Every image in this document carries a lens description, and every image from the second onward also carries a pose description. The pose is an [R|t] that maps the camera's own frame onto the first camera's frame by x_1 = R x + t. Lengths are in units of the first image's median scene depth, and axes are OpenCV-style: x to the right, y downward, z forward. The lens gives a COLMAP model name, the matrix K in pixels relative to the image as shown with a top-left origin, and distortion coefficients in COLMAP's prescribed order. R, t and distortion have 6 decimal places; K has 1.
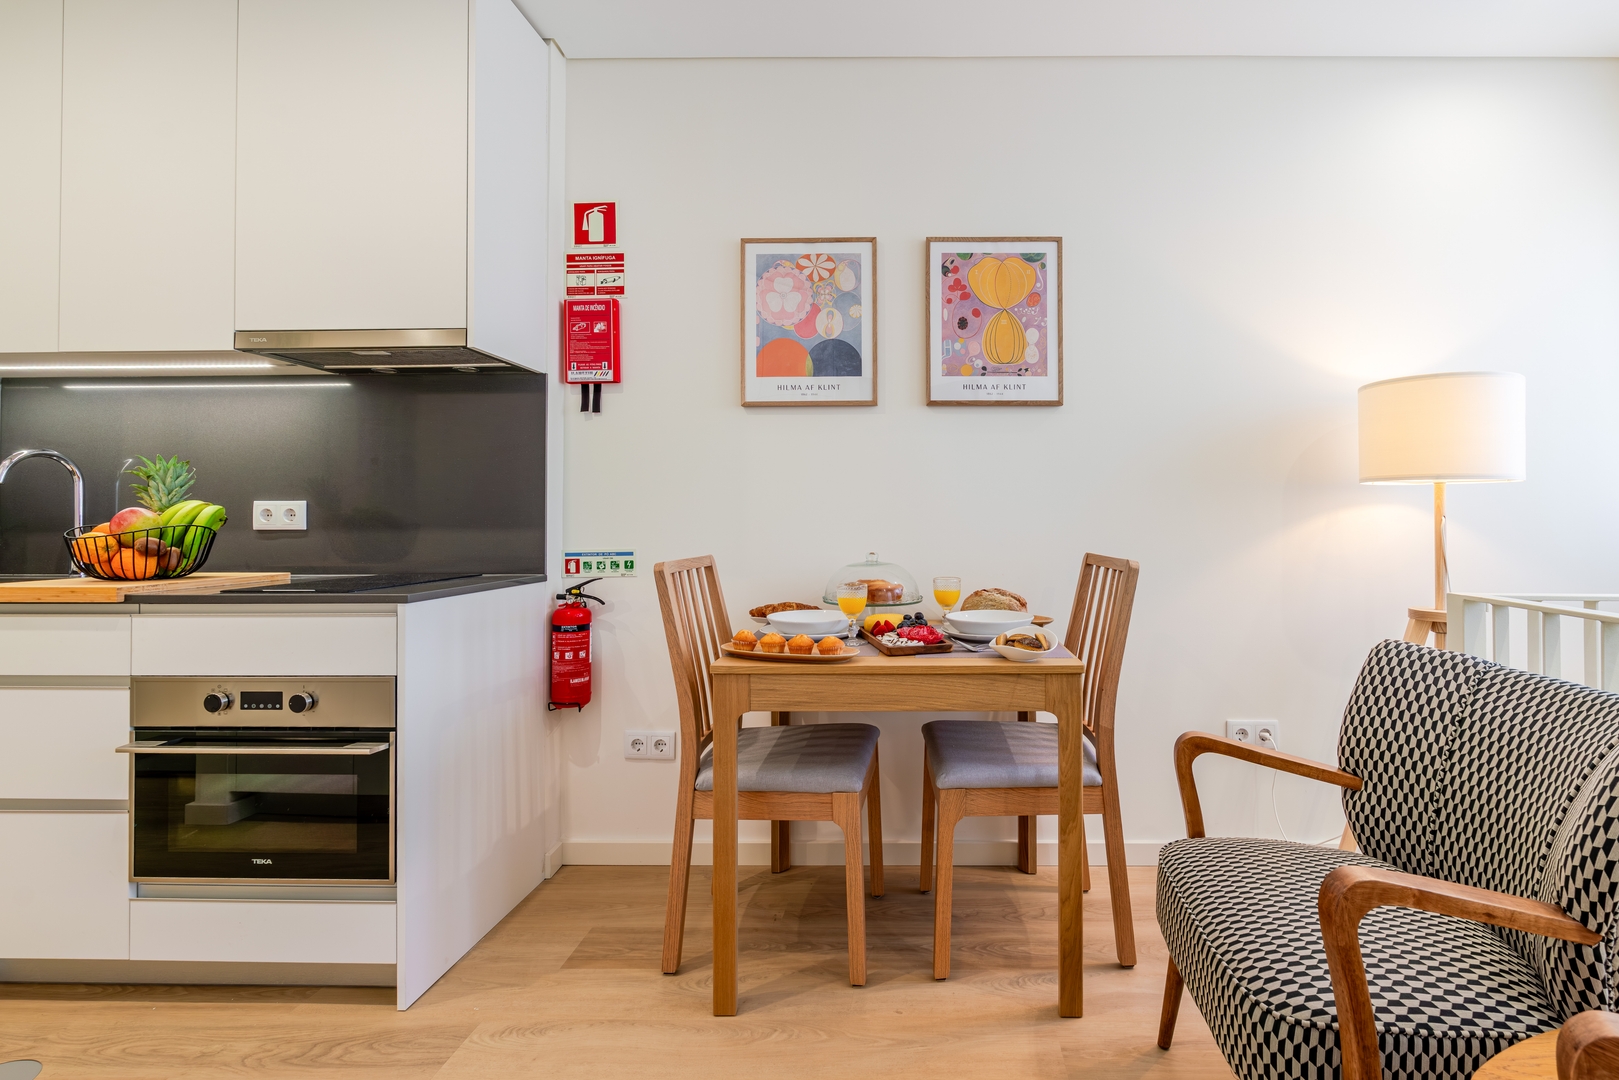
lens RADIAL K [[744.3, 0, 903.0], [0, 744.3, 508.6], [0, 0, 1]] dist [-0.008655, 0.001109]
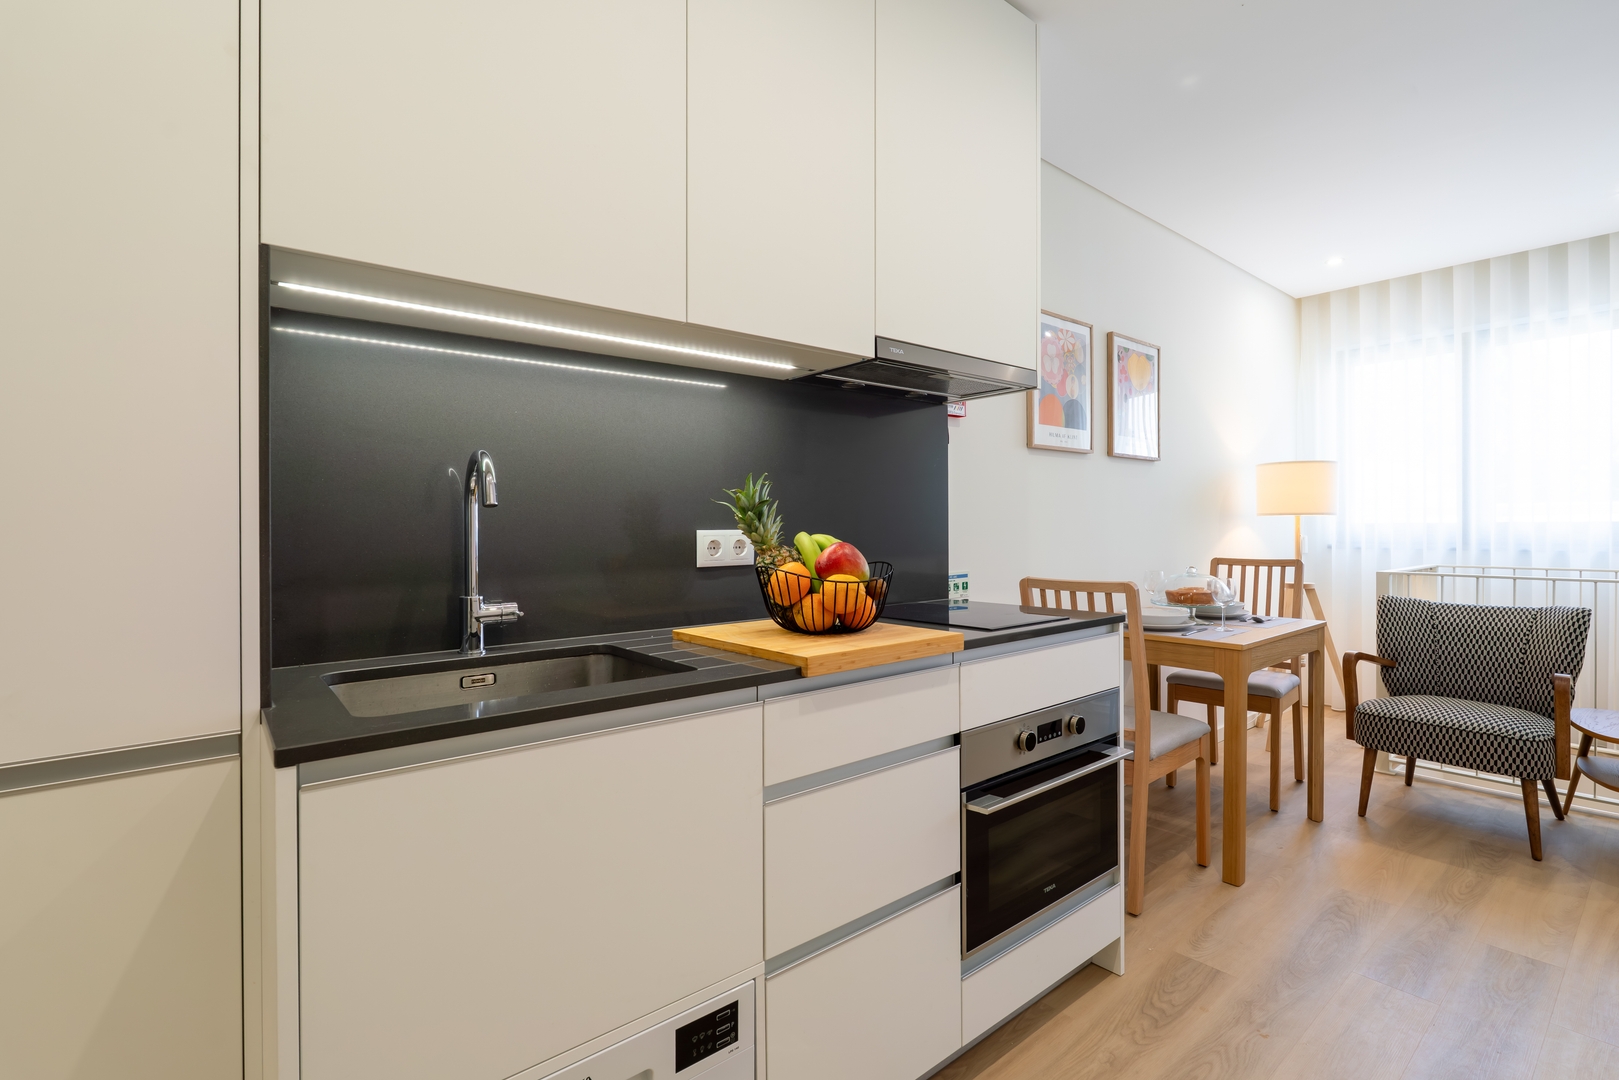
lens RADIAL K [[744.3, 0, 847.1], [0, 744.3, 536.2], [0, 0, 1]] dist [-0.008655, 0.001109]
pose [[0.749566, -0.012479, 0.661812, -1.346068], [-0.000554, 0.999810, 0.019481, -0.020507], [-0.661929, -0.014969, 0.749417, 0.328568]]
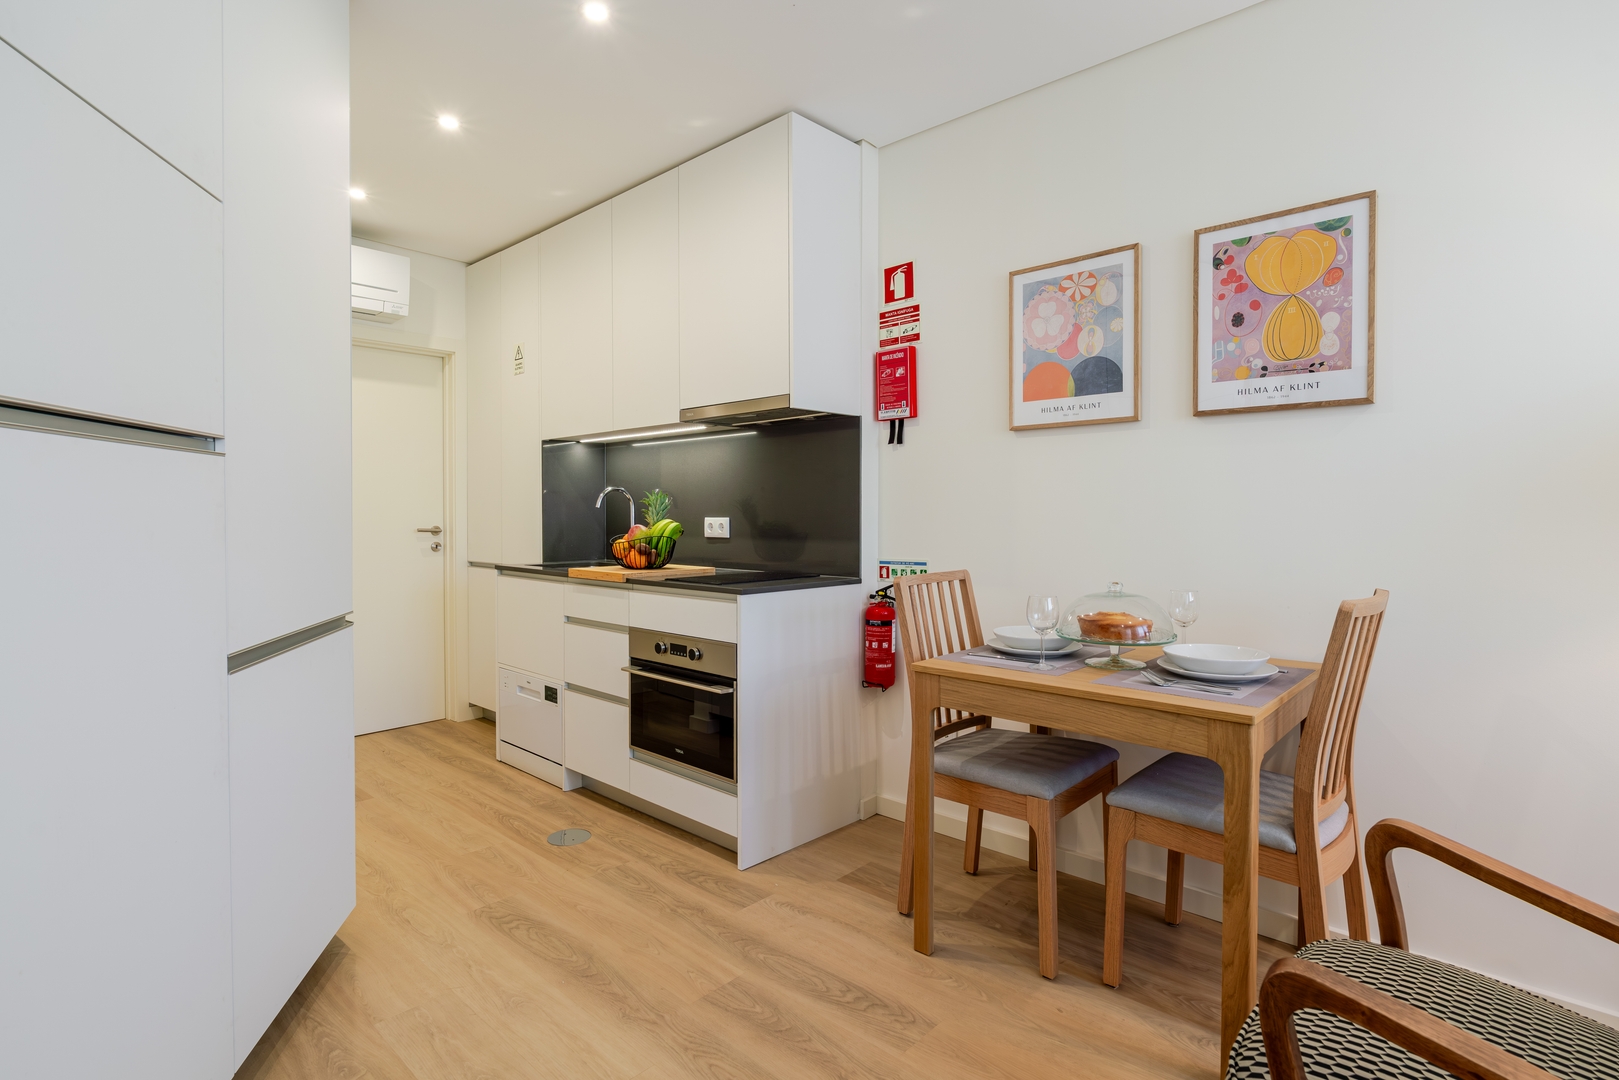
lens RADIAL K [[805.2, 0, 808.5], [0, 805.2, 530.6], [0, 0, 1]] dist [-0.006155, 0.001031]
pose [[0.739874, 0.016964, -0.672532, 0.381125], [0.006969, 0.999435, 0.032876, -0.037797], [0.672710, -0.029011, 0.739338, -0.057086]]
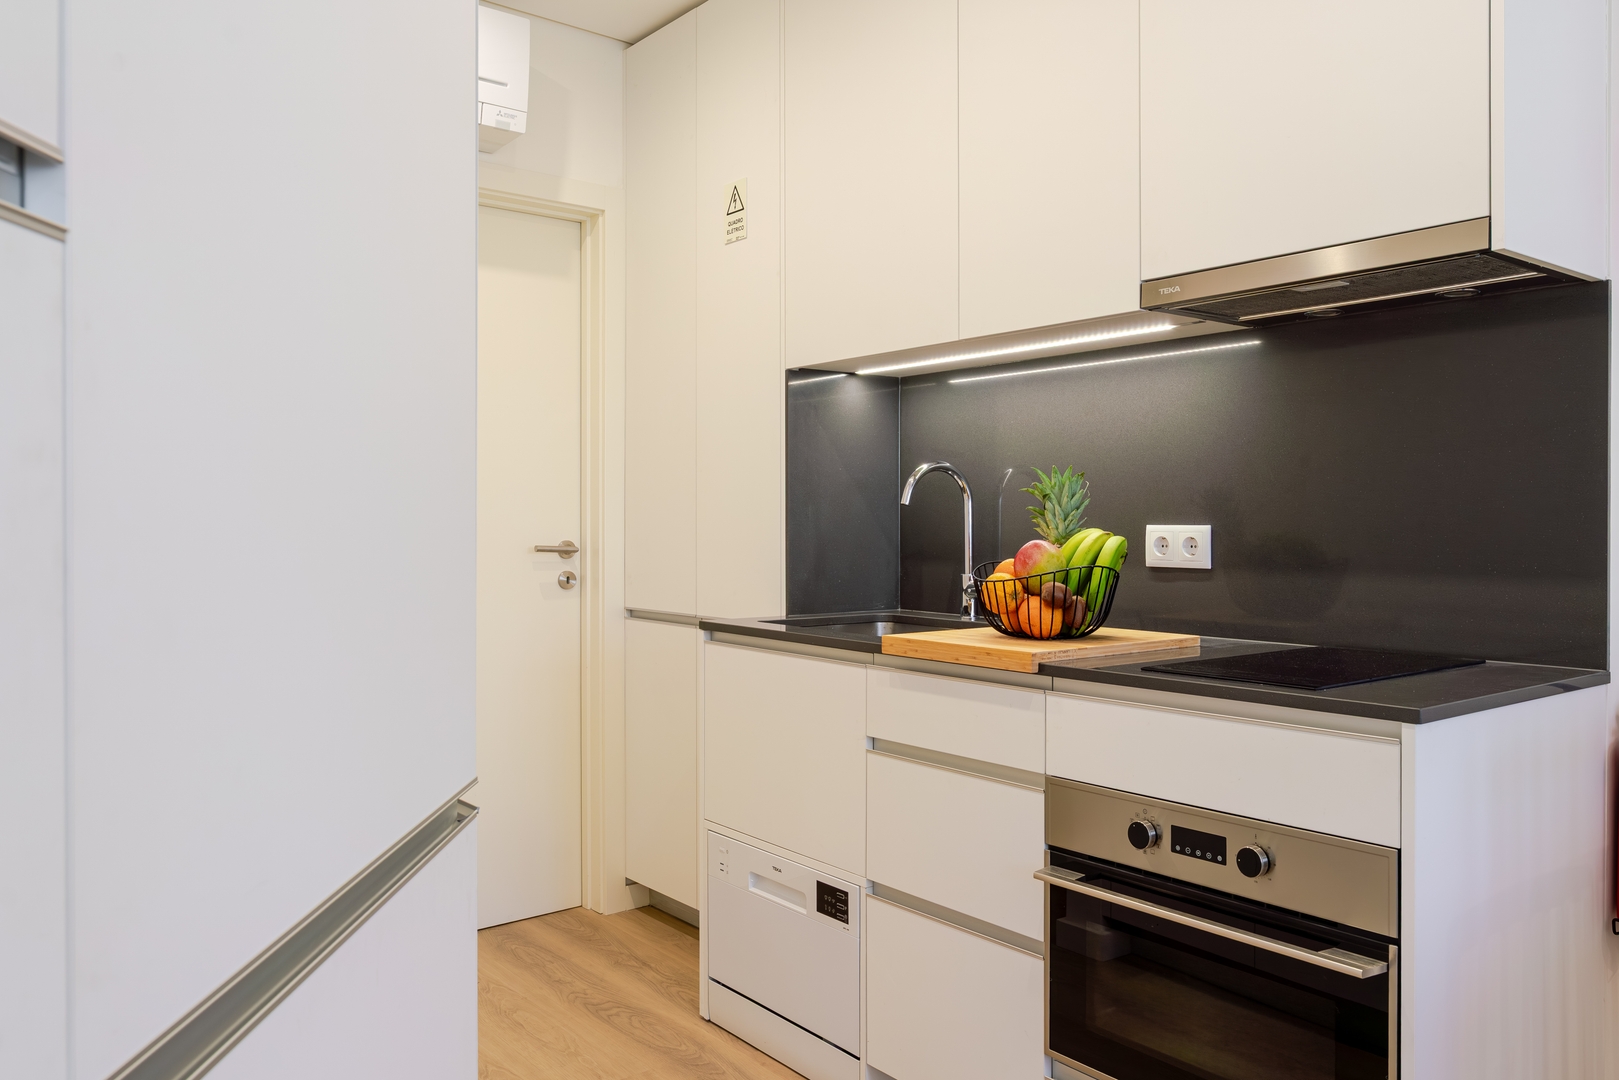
lens RADIAL K [[1184.8, 0, 905.2], [0, 1184.8, 541.0], [0, 0, 1]] dist [-0.005670, 0.003364]
pose [[0.668912, 0.015787, -0.743174, -0.212150], [0.006462, 0.999613, 0.027051, -0.028565], [0.743314, -0.022897, 0.668551, 0.093559]]
